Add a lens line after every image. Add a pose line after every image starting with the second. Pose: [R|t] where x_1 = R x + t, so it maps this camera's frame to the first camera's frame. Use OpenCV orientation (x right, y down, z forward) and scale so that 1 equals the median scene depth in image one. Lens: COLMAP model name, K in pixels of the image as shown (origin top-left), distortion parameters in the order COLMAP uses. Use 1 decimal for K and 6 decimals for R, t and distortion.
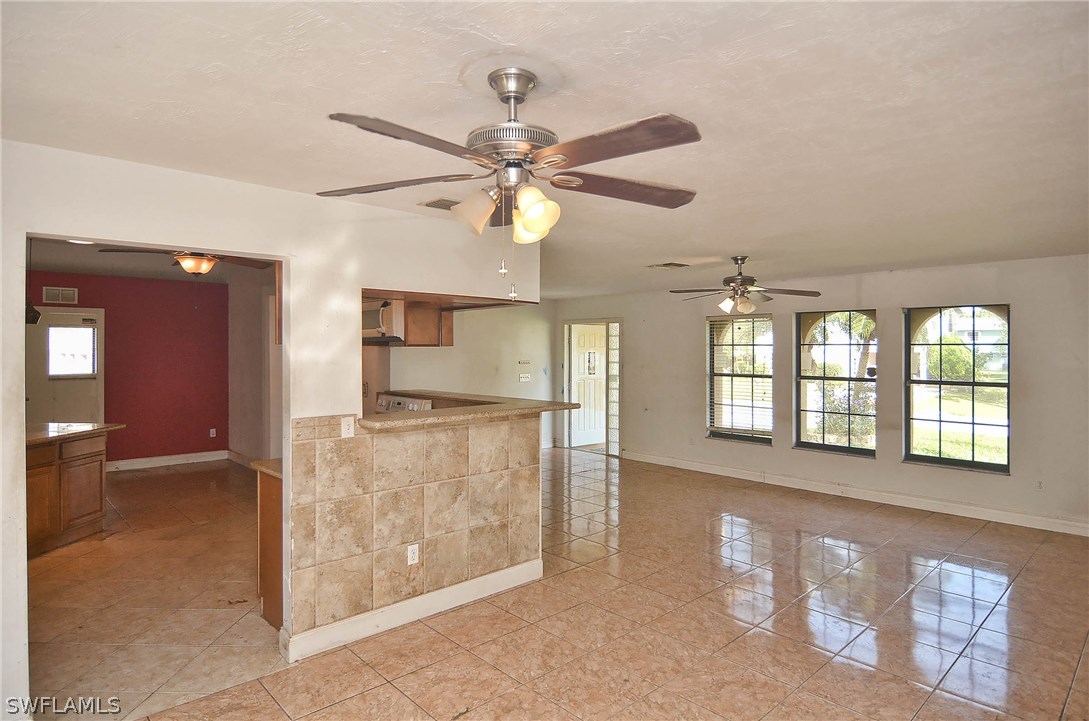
lens RADIAL K [[593.7, 0, 576.7], [0, 593.7, 354.4], [0, 0, 1]] dist [-0.052719, -0.000266]
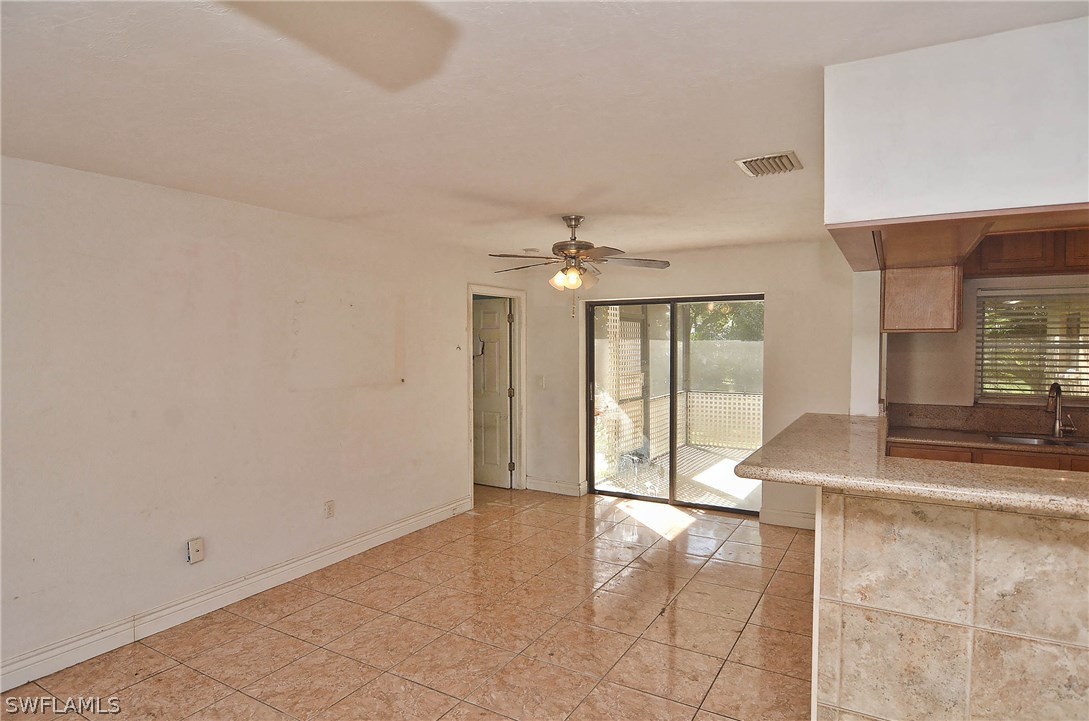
lens RADIAL K [[602.2, 0, 543.4], [0, 602.2, 353.7], [0, 0, 1]] dist [-0.016643, -0.000975]
pose [[-0.968283, 0.000902, -0.249853, 0.288672], [-0.003930, 0.999815, 0.018839, -0.007036], [0.249824, 0.019223, -0.968100, 1.593816]]
